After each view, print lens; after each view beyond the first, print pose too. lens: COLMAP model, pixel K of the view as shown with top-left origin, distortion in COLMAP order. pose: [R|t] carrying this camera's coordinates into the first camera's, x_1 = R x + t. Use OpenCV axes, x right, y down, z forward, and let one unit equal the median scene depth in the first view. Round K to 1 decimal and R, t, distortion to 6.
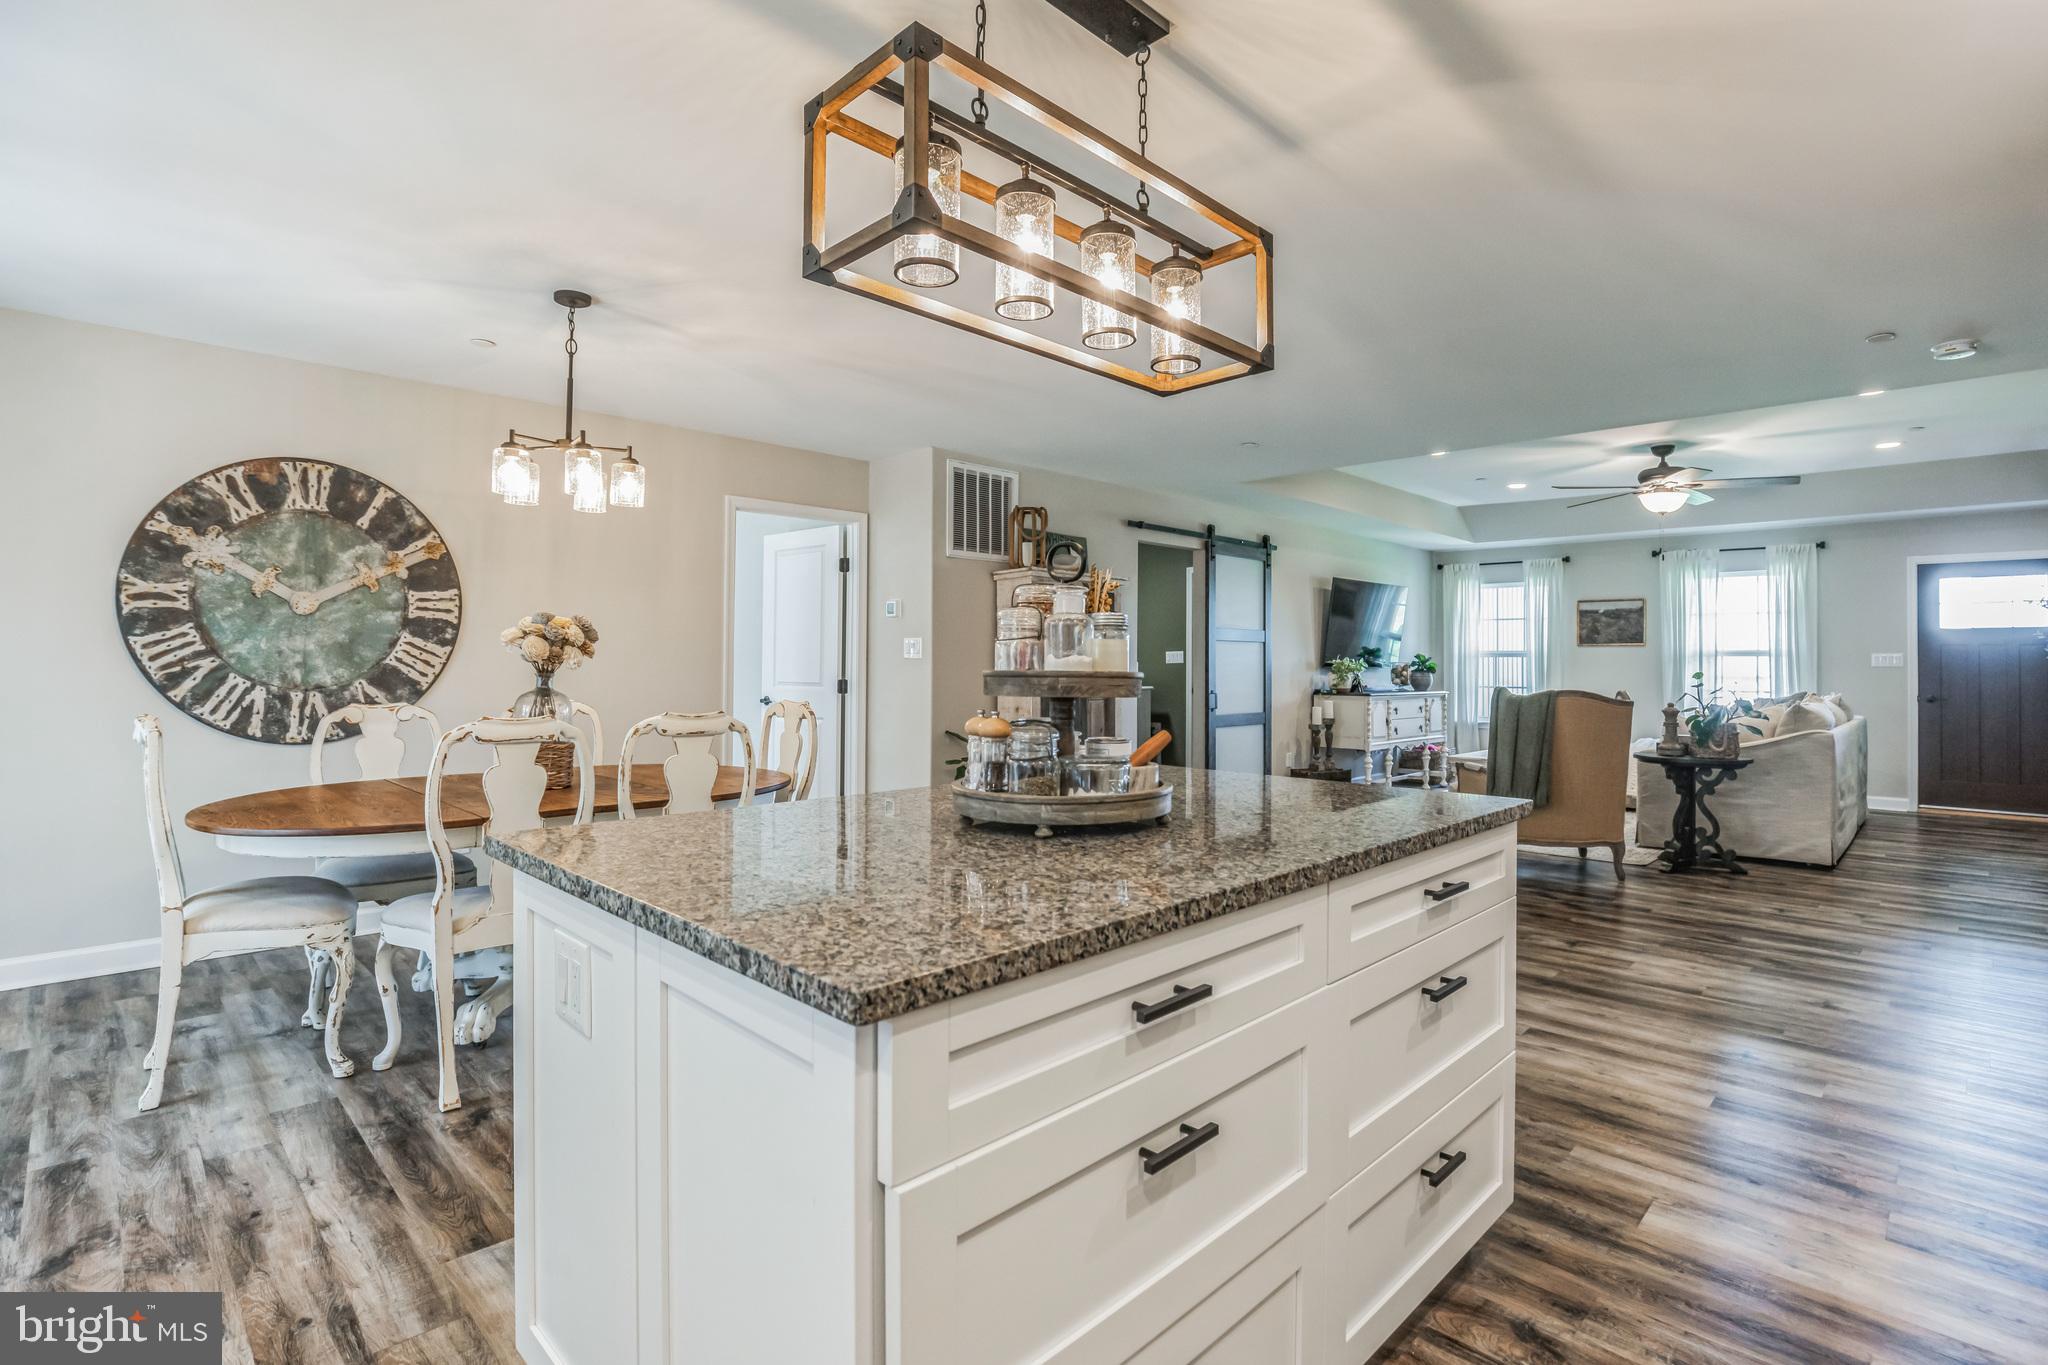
lens RADIAL K [[971.7, 0, 1030.3], [0, 971.7, 653.0], [0, 0, 1]] dist [-0.034916, 0.004326]
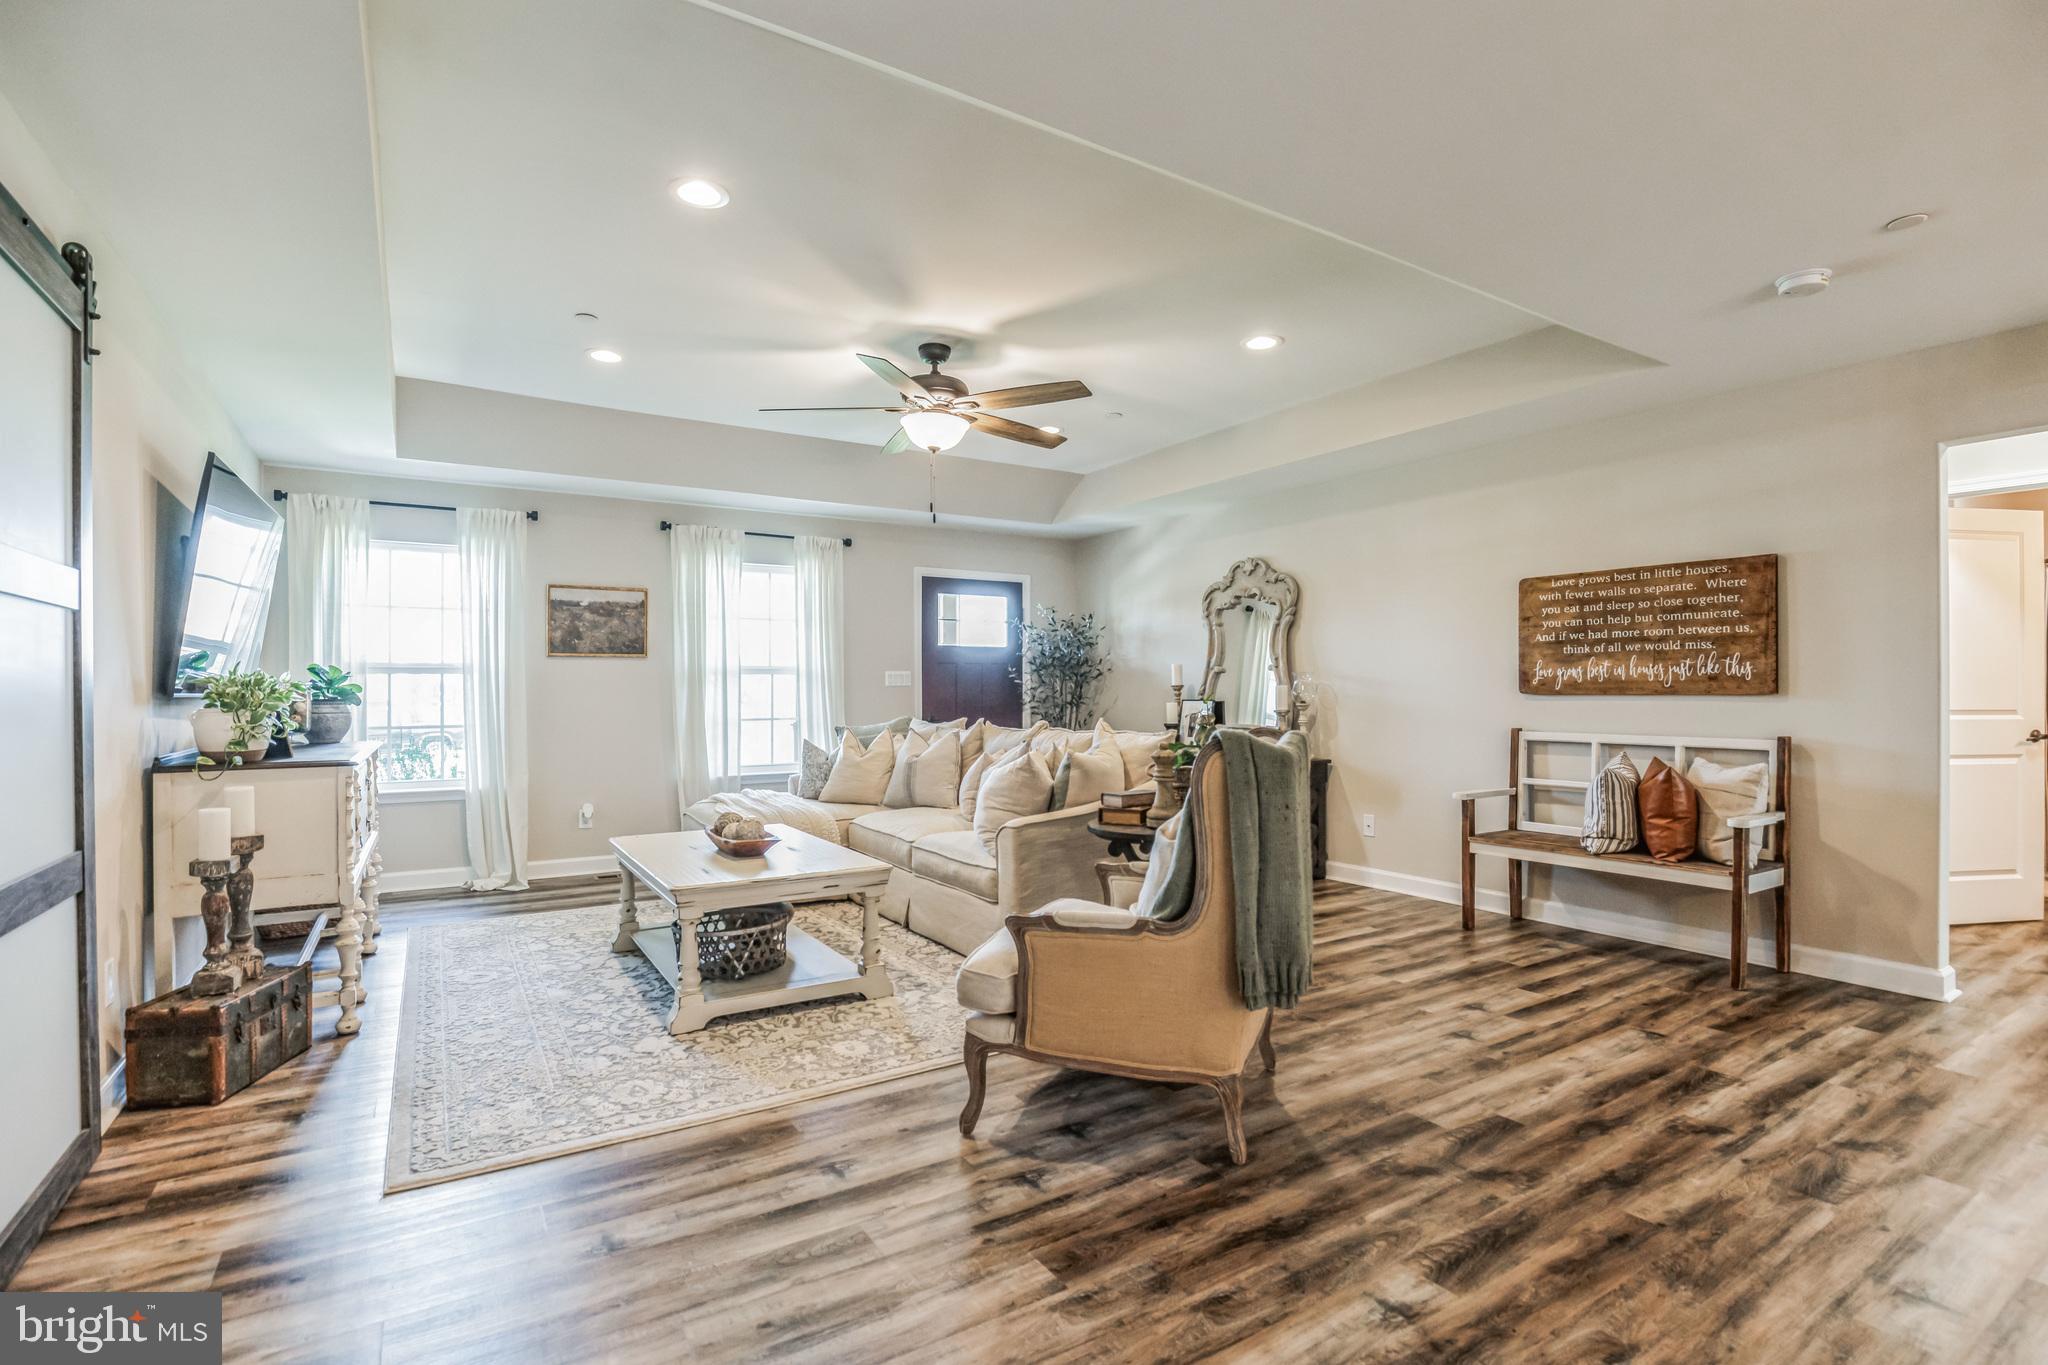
lens RADIAL K [[971.7, 0, 1044.6], [0, 971.7, 701.9], [0, 0, 1]] dist [-0.034916, 0.004326]
pose [[0.210234, -0.019882, 0.977449, 0.037187], [-0.005603, 0.999752, 0.021541, 0.011197], [-0.977635, -0.010005, 0.210071, 0.897340]]
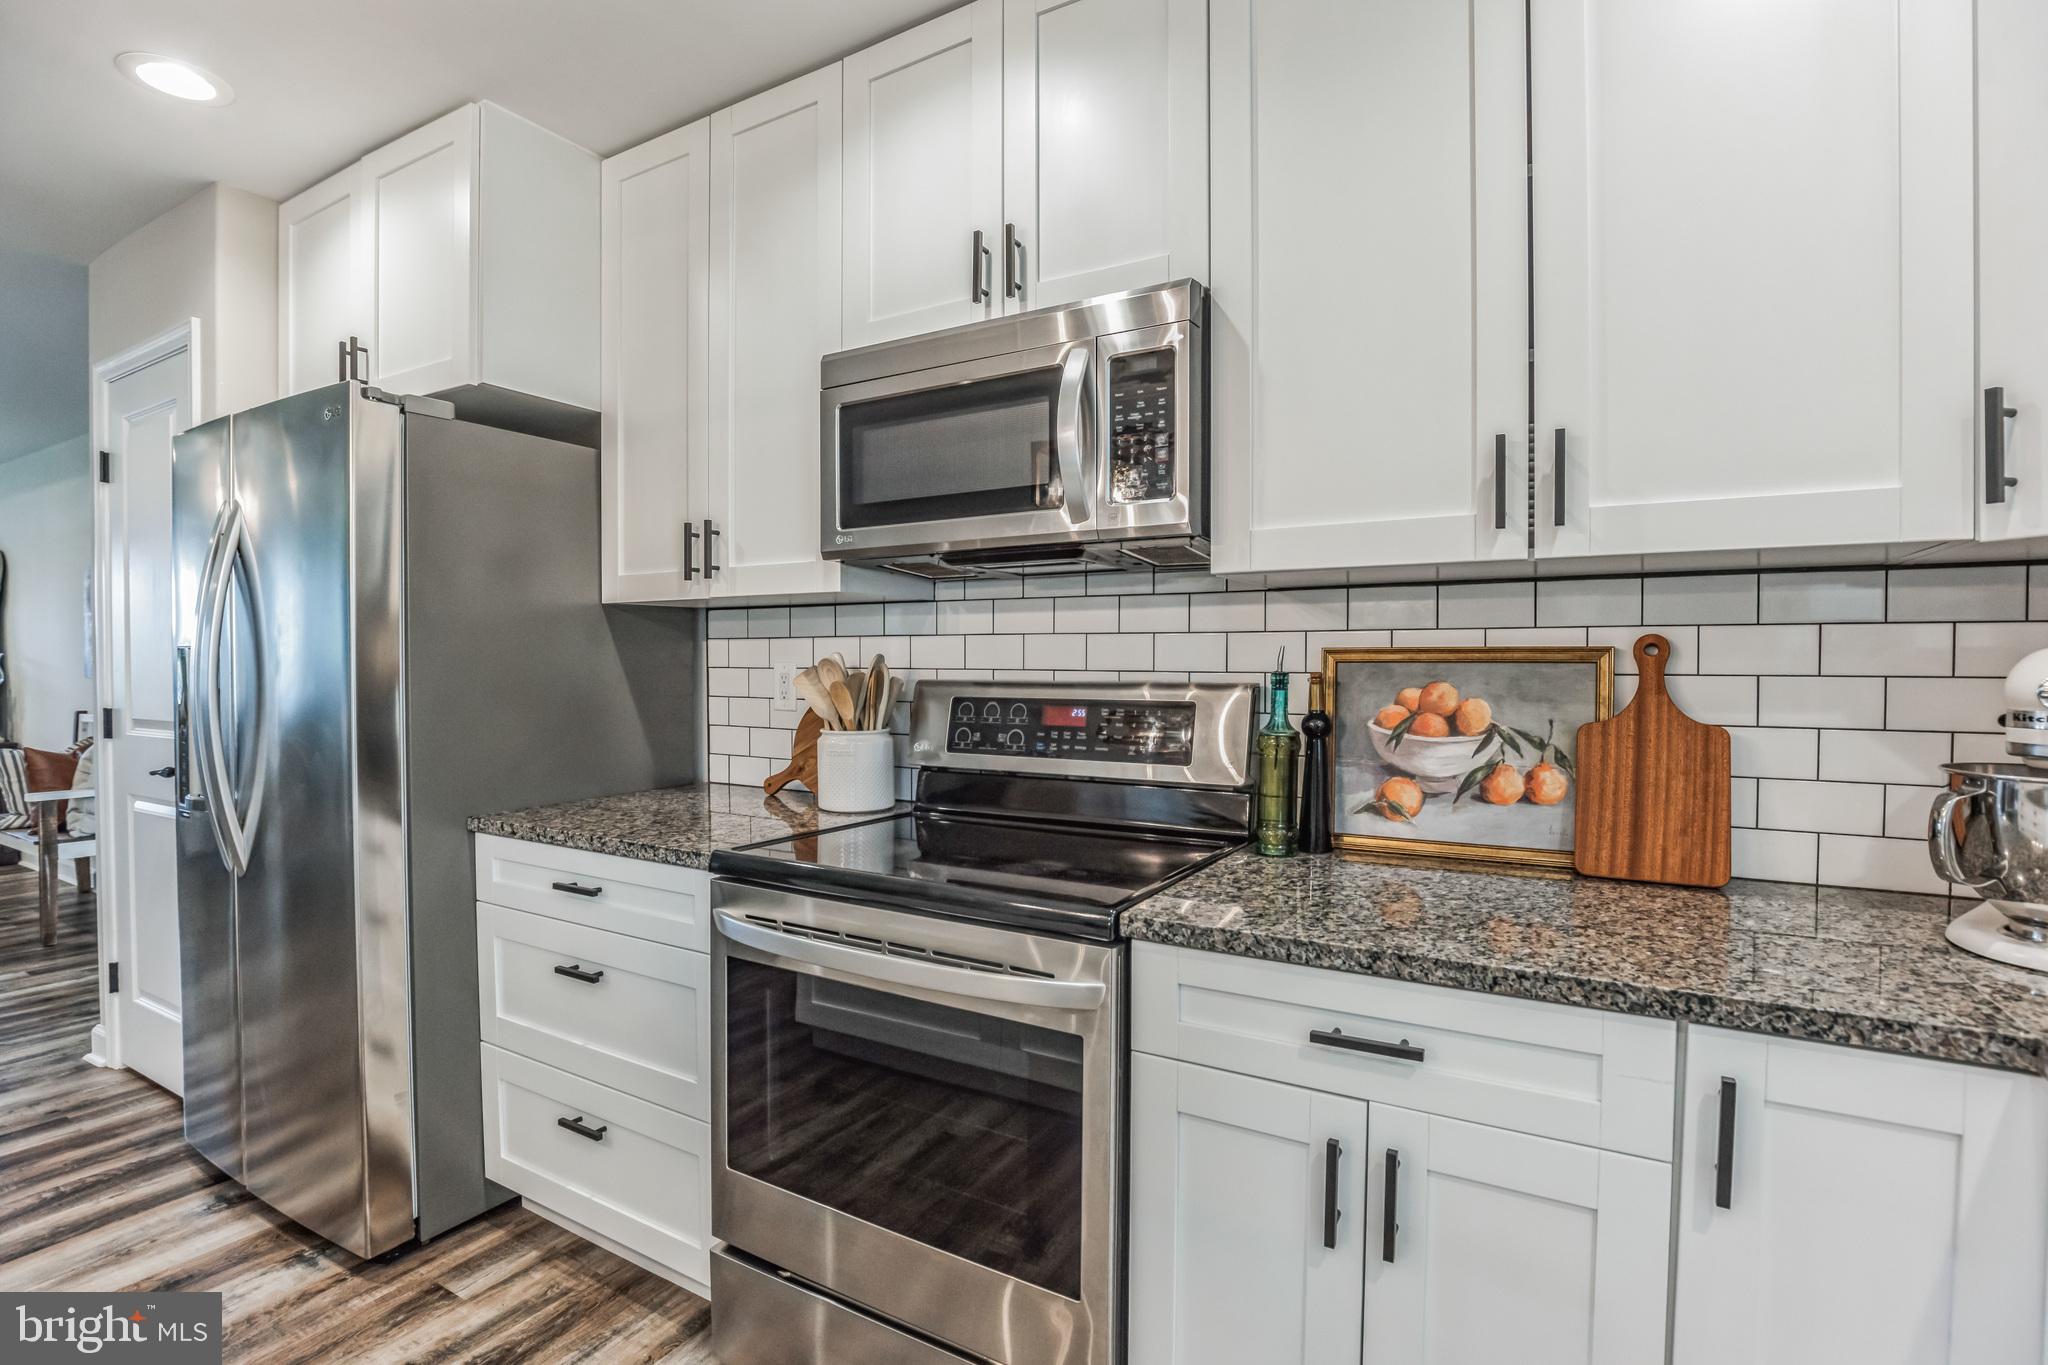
lens RADIAL K [[971.7, 0, 1026.7], [0, 971.7, 684.4], [0, 0, 1]] dist [-0.034916, 0.004326]
pose [[-0.255810, -0.028358, 0.966311, -0.098984], [-0.015998, 0.999557, 0.025099, -0.009305], [-0.966595, -0.009039, -0.256151, 0.068304]]
